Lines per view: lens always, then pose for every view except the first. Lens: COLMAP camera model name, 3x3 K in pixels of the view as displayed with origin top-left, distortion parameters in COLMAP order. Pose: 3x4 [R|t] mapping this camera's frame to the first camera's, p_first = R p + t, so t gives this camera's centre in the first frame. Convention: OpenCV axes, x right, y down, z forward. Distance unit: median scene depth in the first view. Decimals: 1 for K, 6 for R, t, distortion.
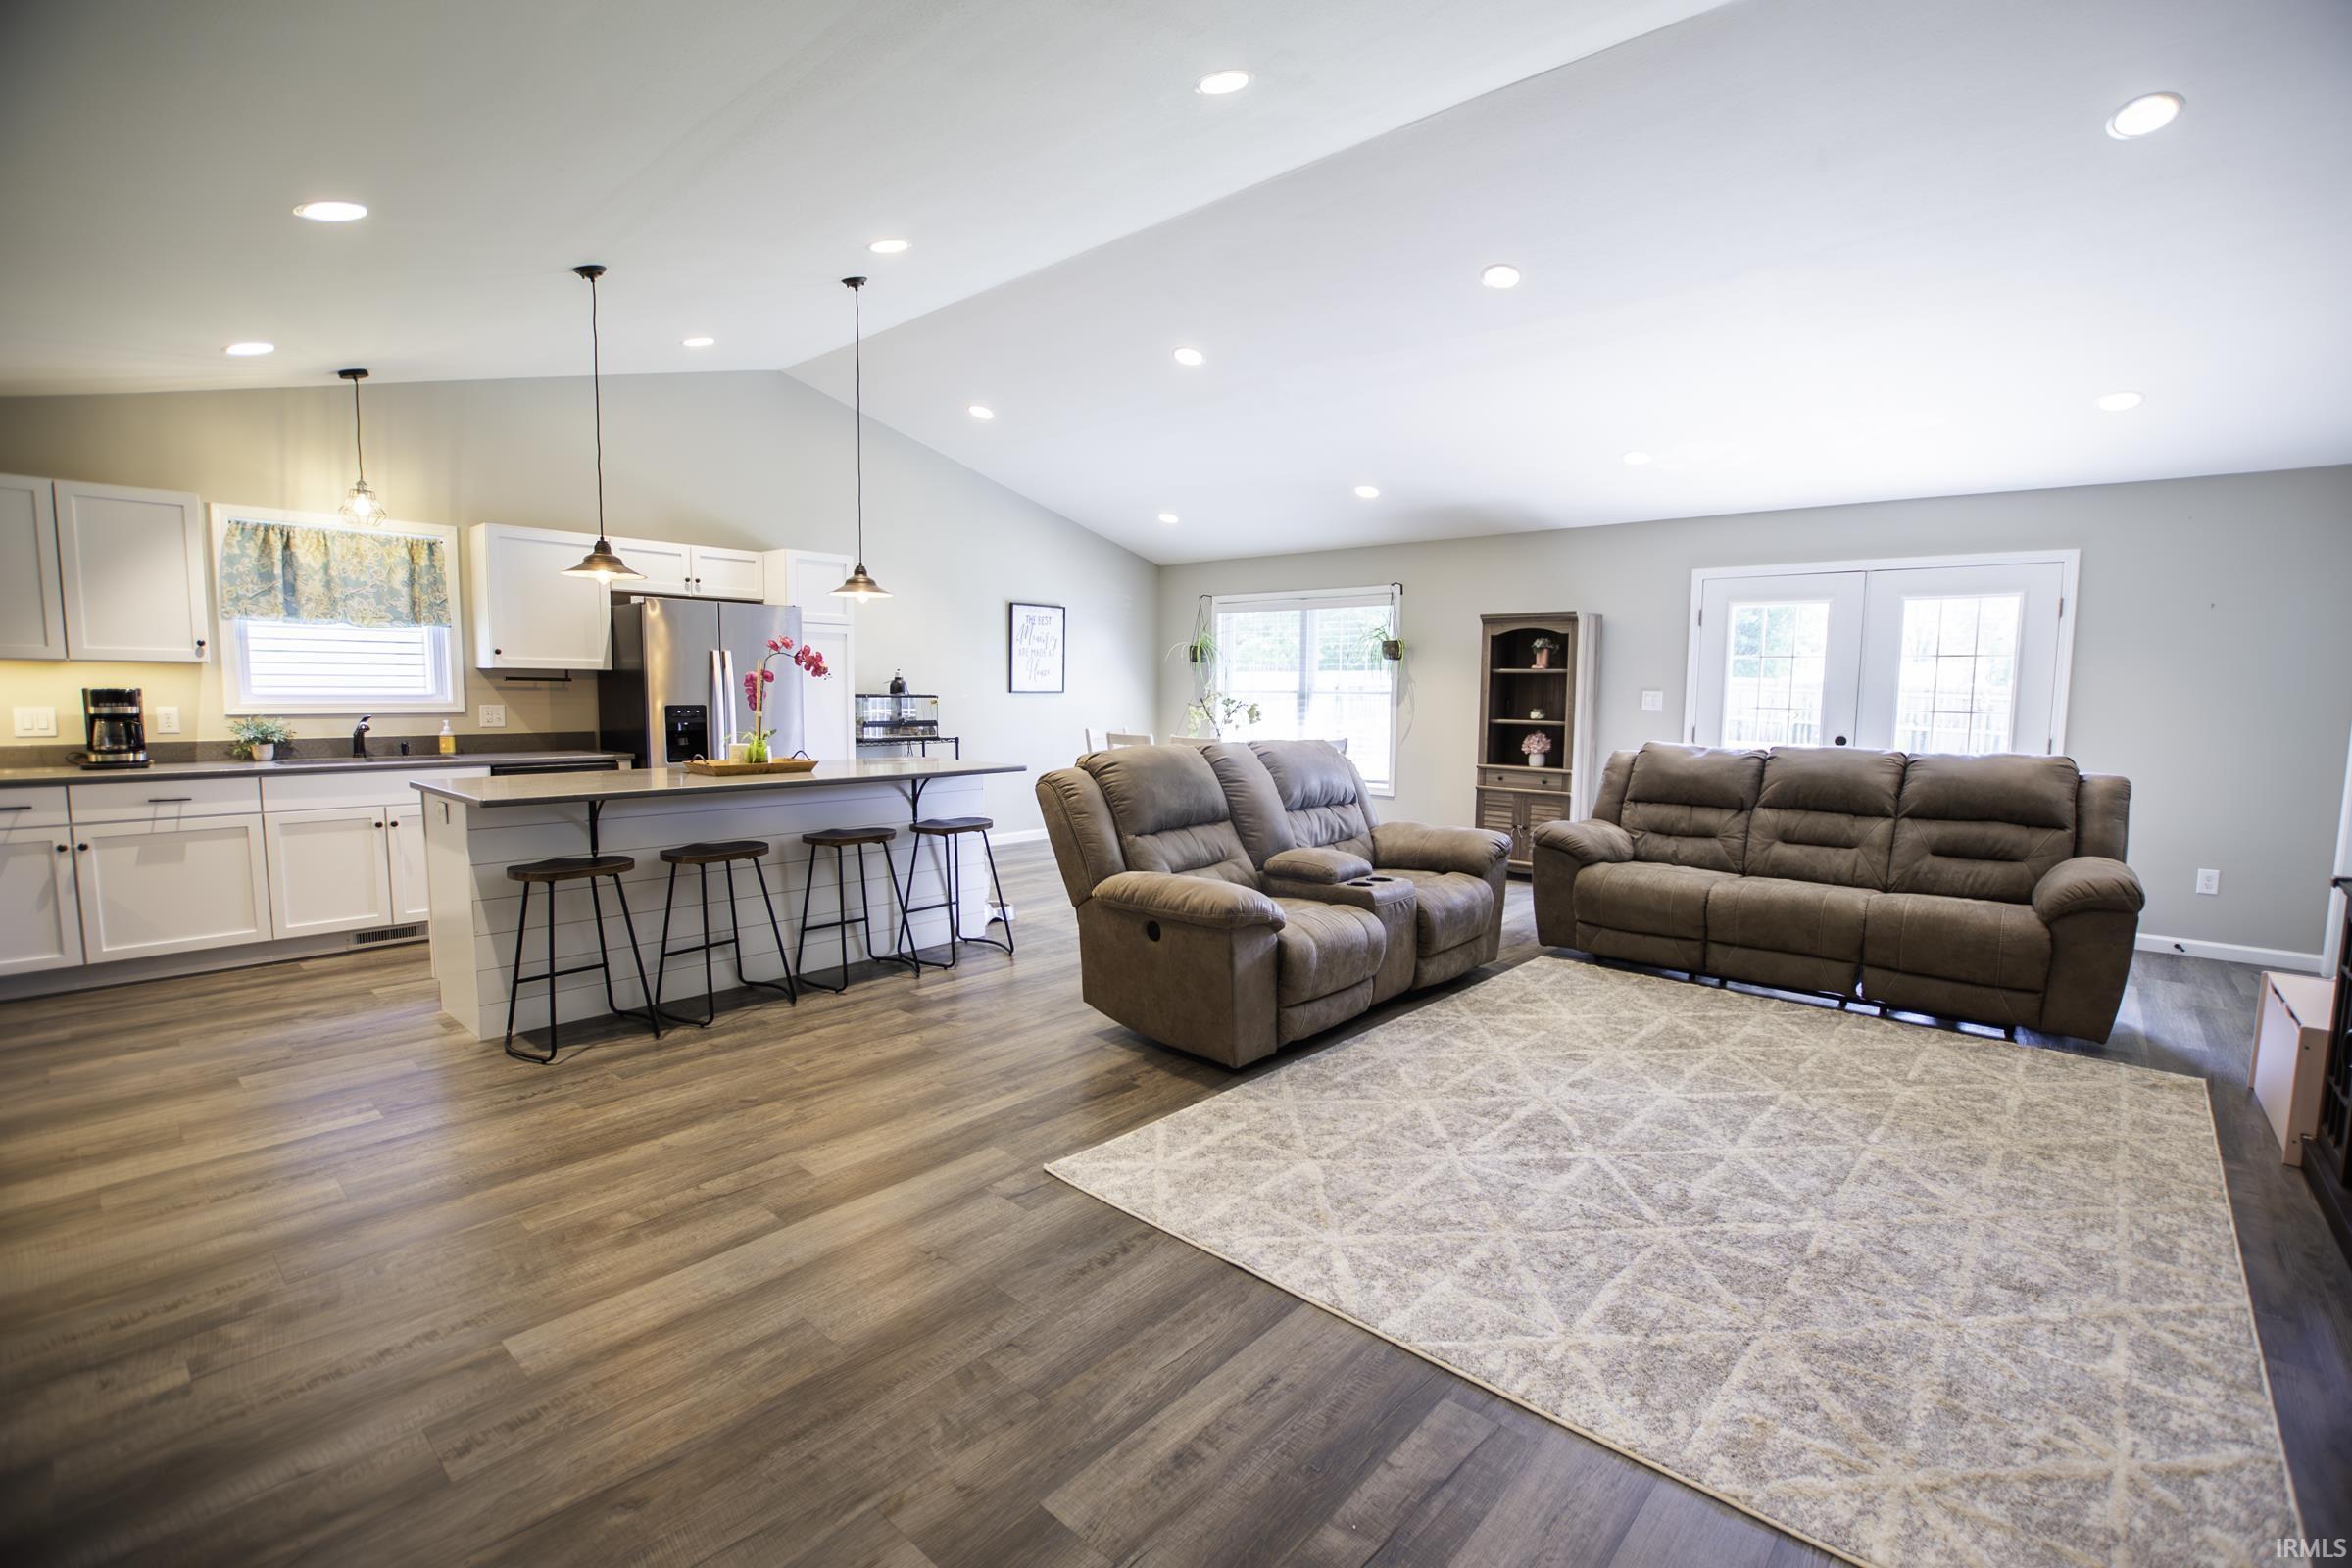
lens RADIAL K [[1051.3, 0, 1178.4], [0, 1051.3, 788.5], [0, 0, 1]] dist [-0.017197, -0.000114]
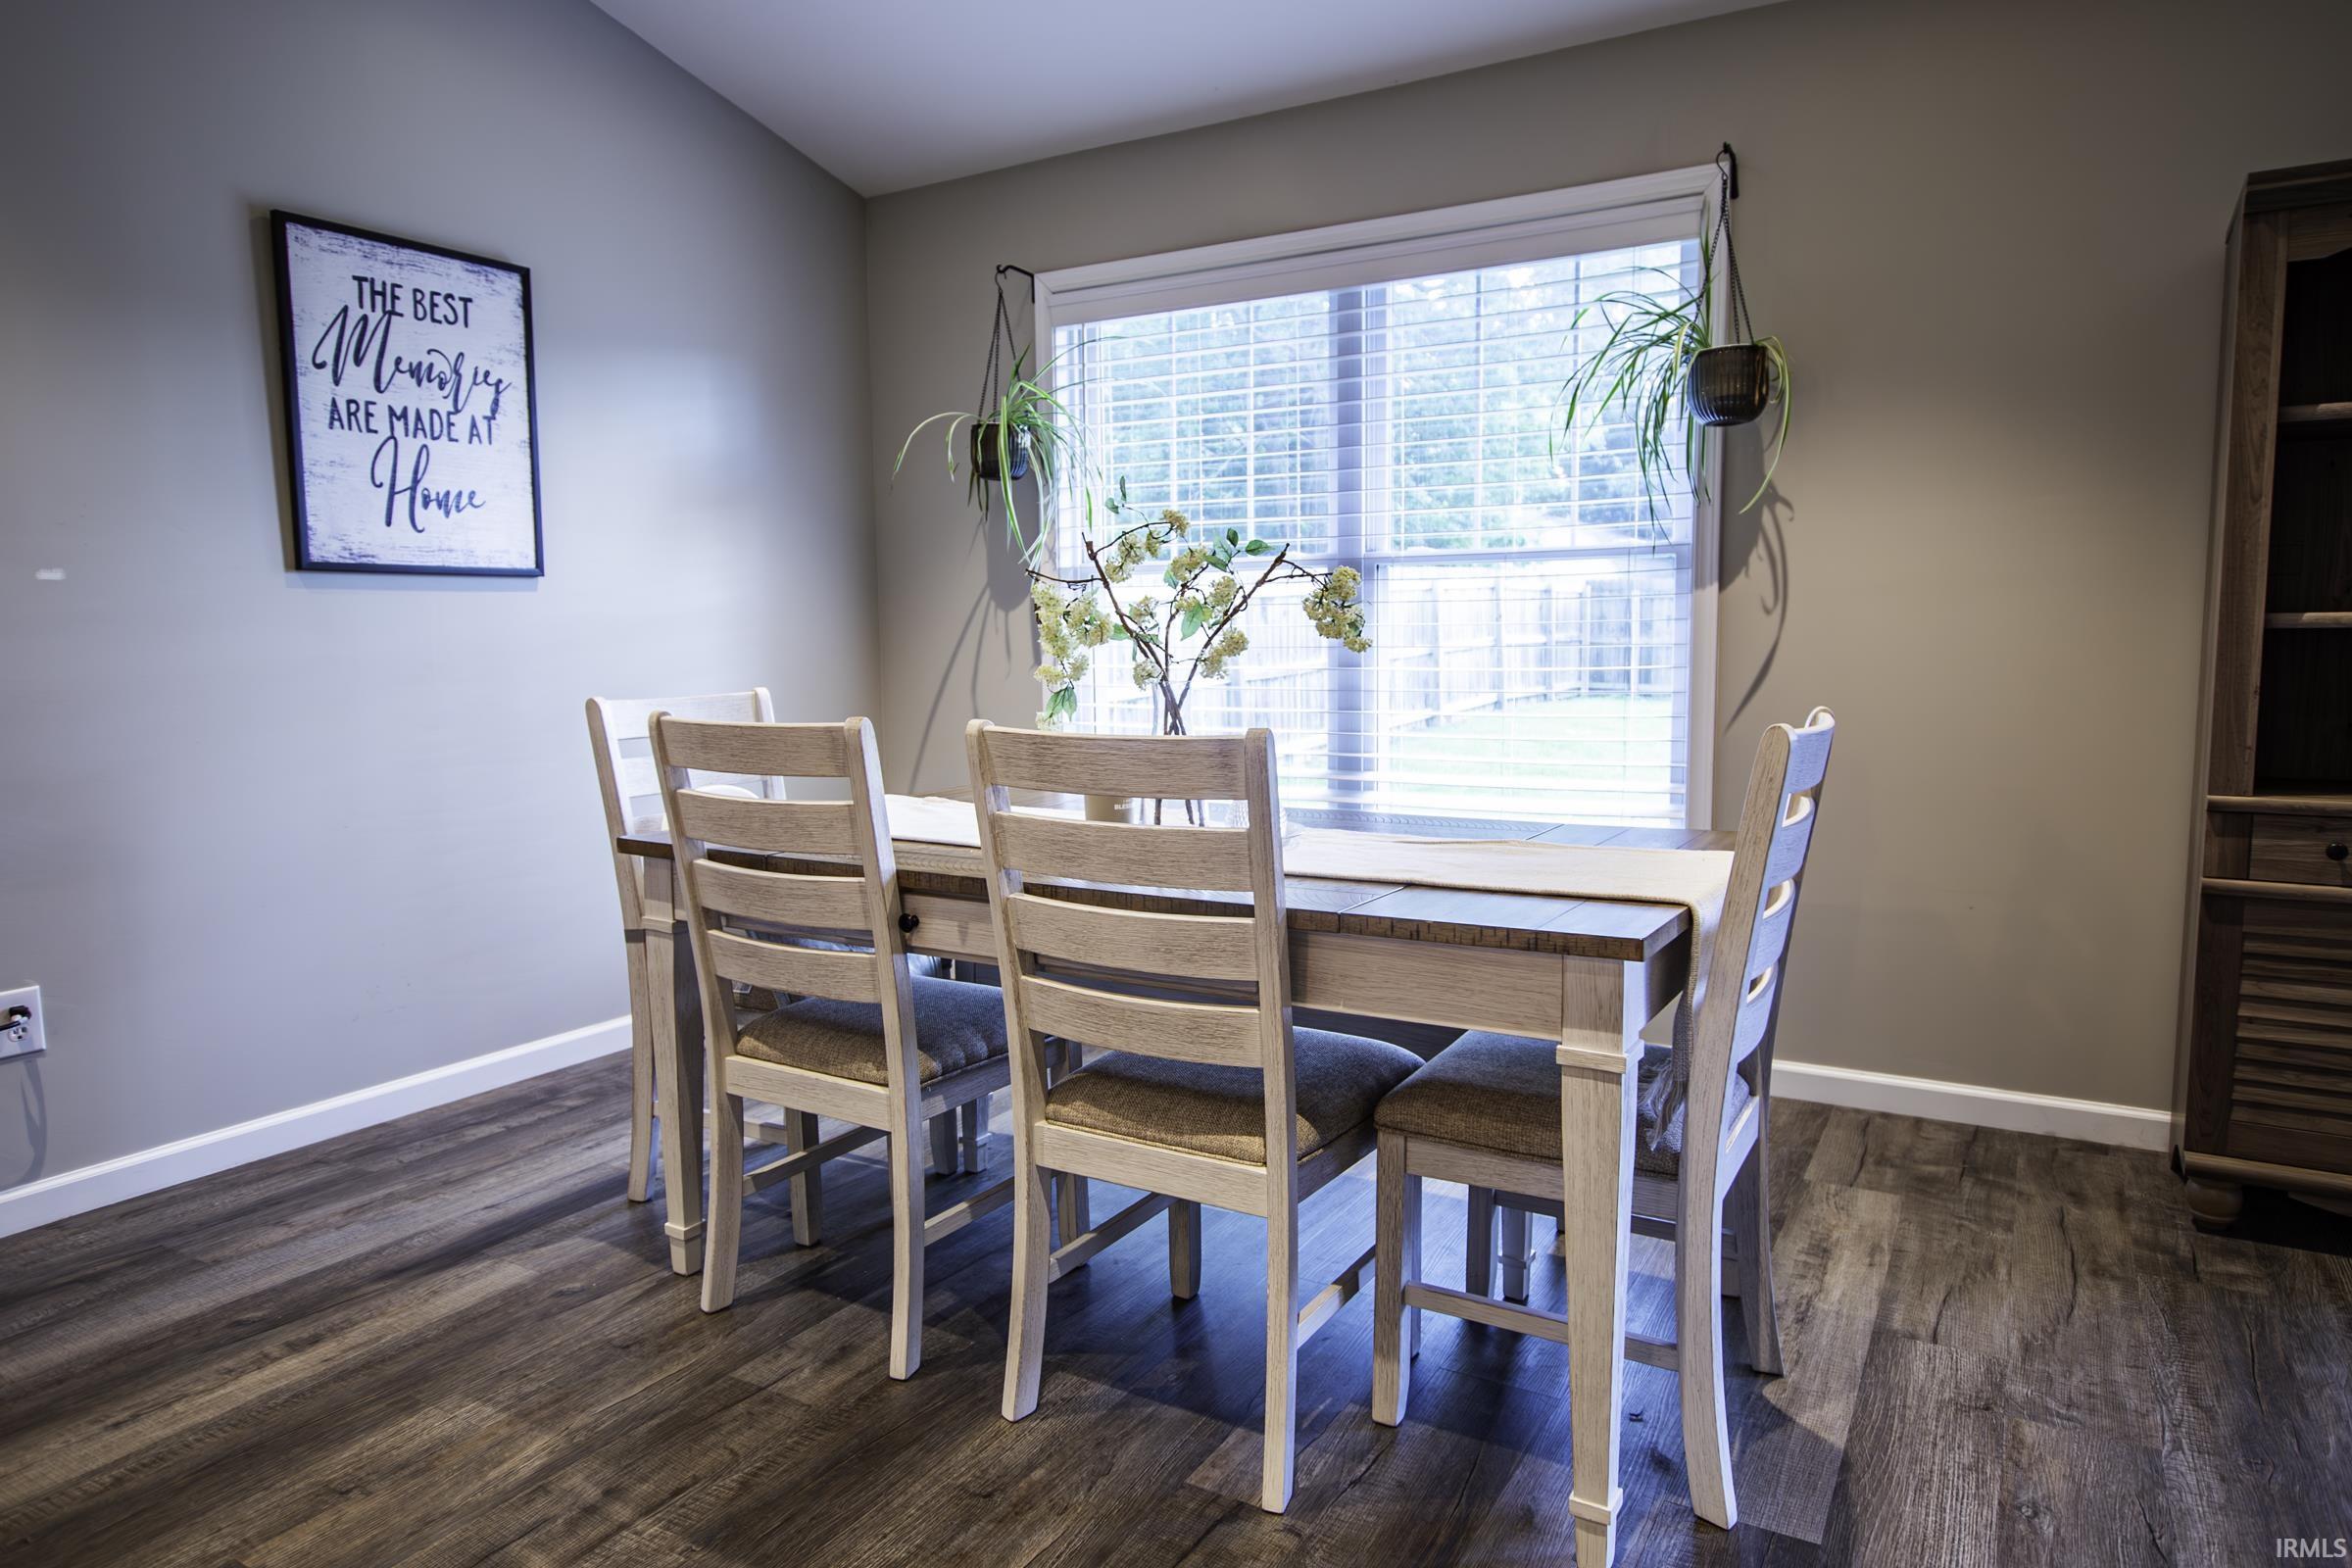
lens RADIAL K [[1465.5, 0, 1176.0], [0, 1465.5, 784.0], [0, 0, 1]] dist [-0.000616, 0.000236]
pose [[0.980763, -0.039659, 0.191129, -0.028881], [0.037825, 0.999197, 0.013231, -0.053075], [-0.191500, -0.005747, 0.981476, 0.924430]]
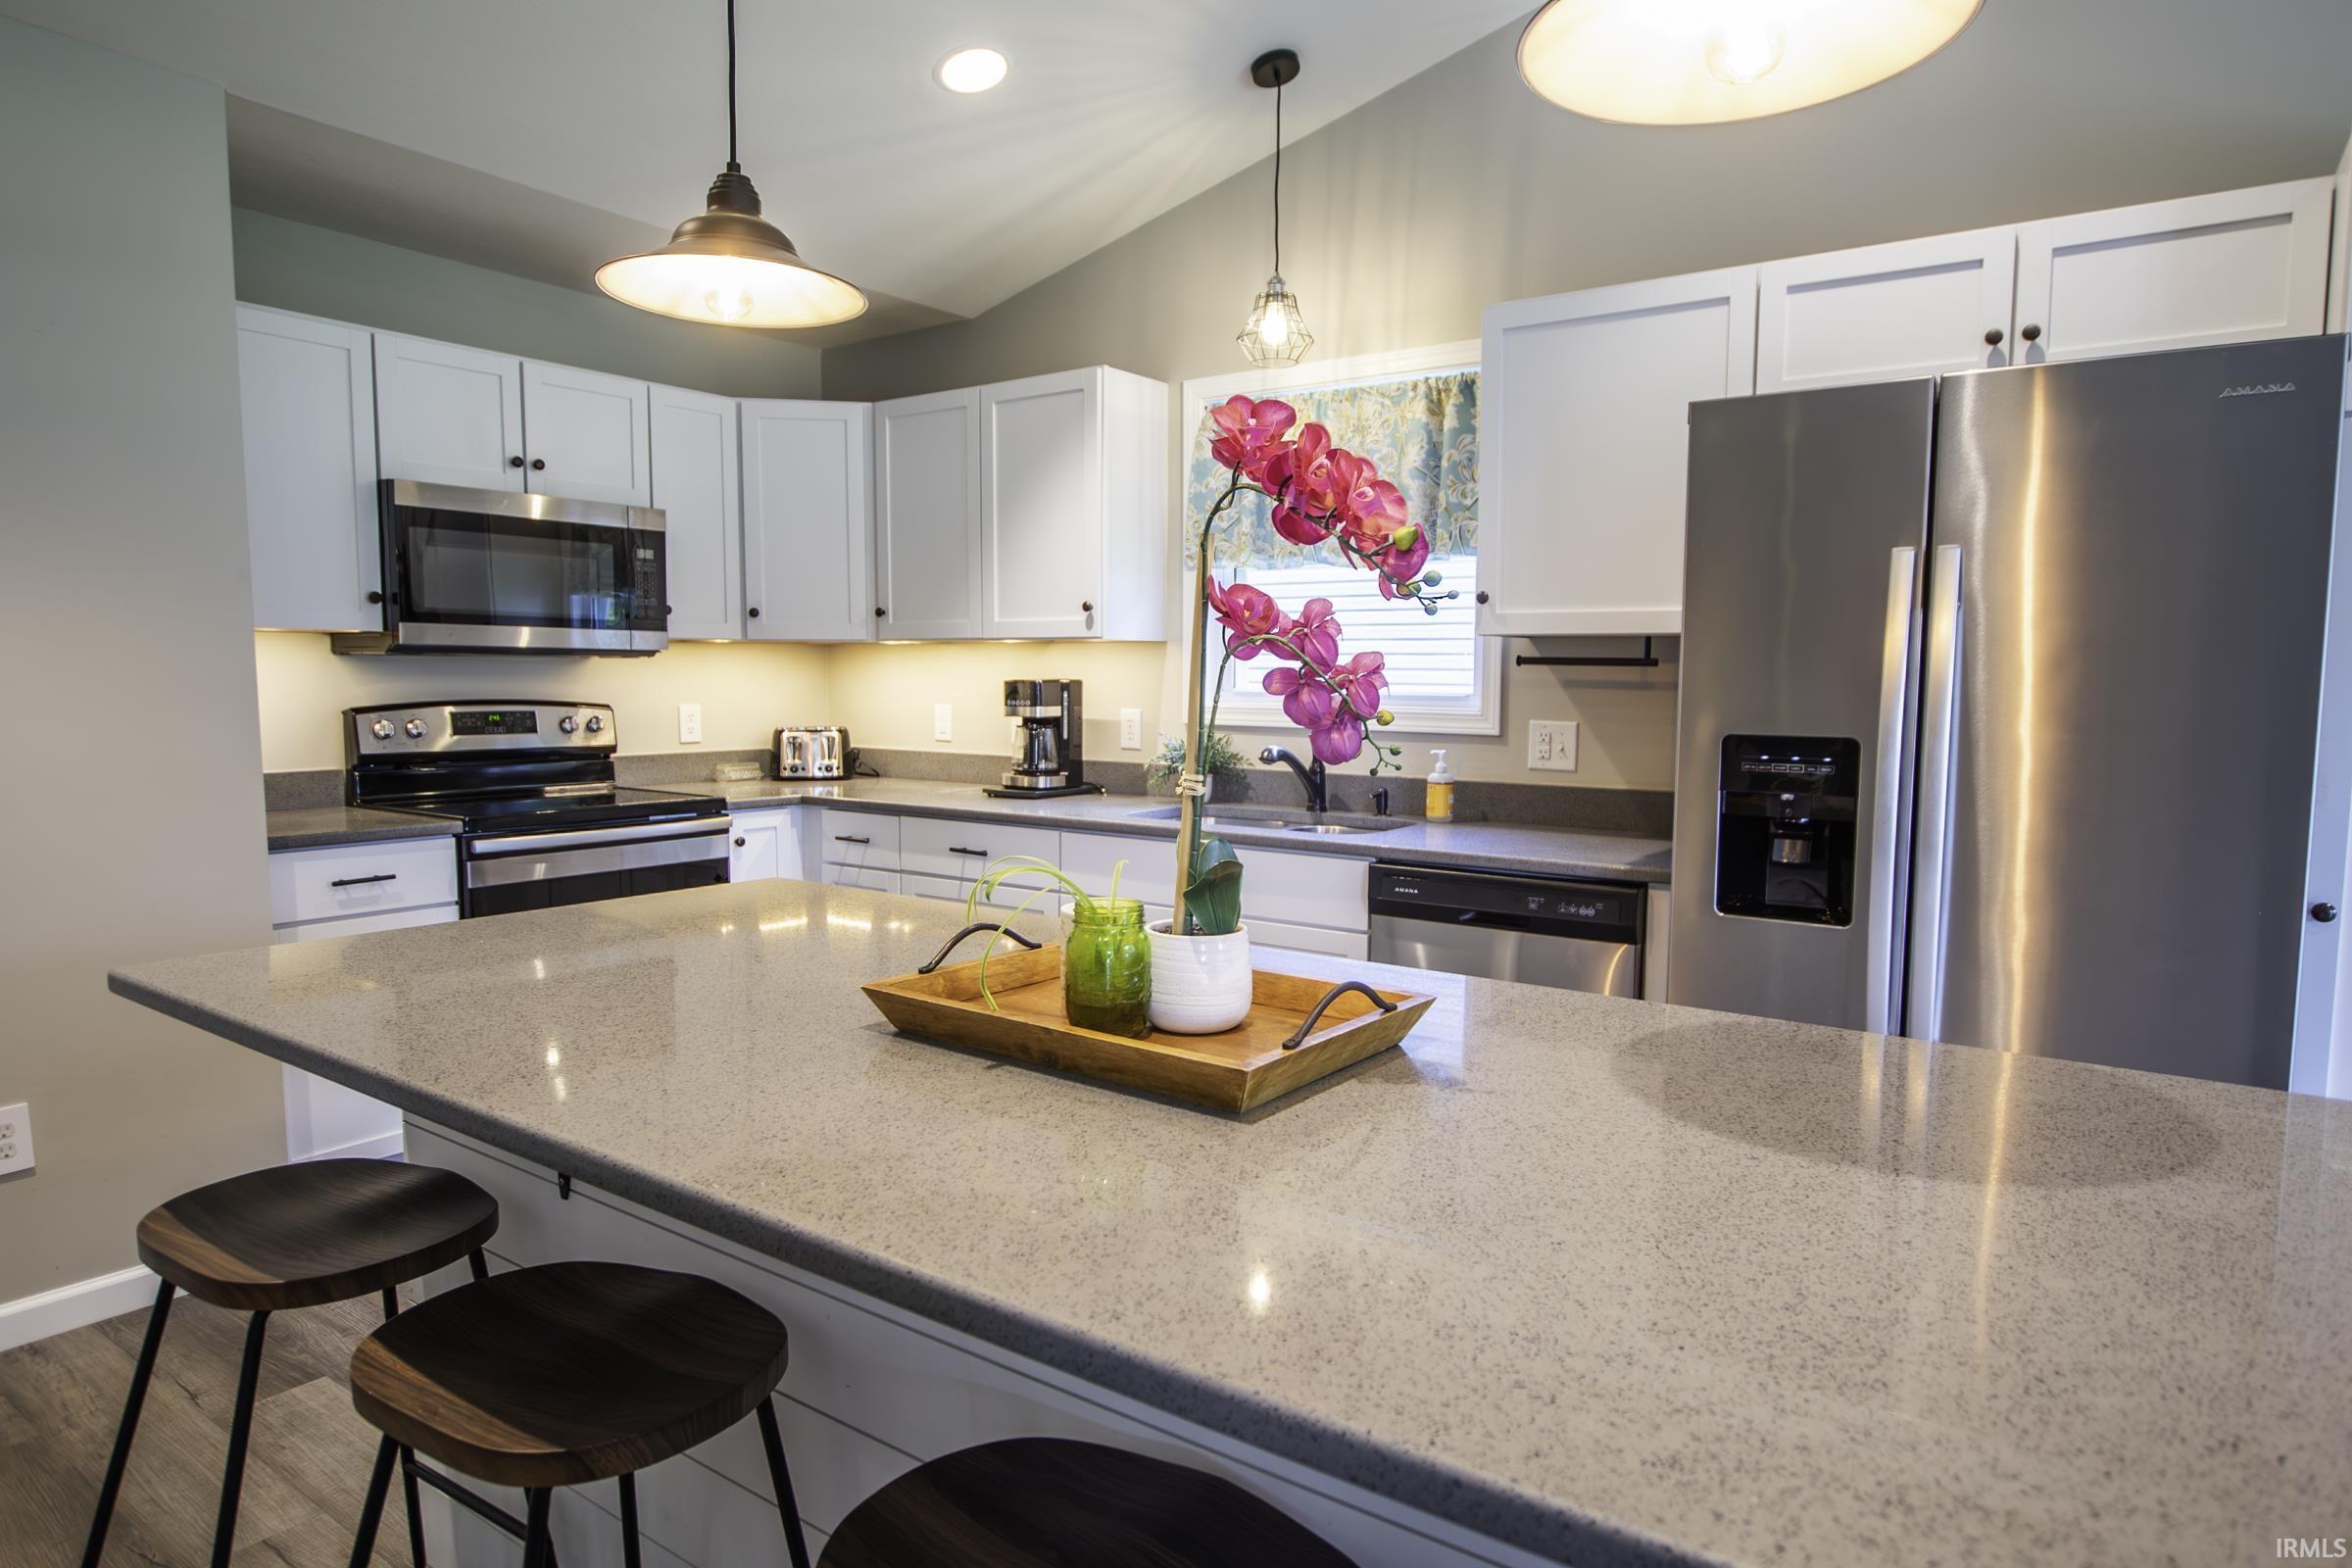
lens RADIAL K [[1358.5, 0, 1186.8], [0, 1358.5, 788.2], [0, 0, 1]] dist [-0.014064, 0.001347]
pose [[0.119084, 0.071360, -0.990316, -0.101089], [-0.103340, 0.992888, 0.059119, -0.073162], [0.987492, 0.095300, 0.125612, 0.814899]]
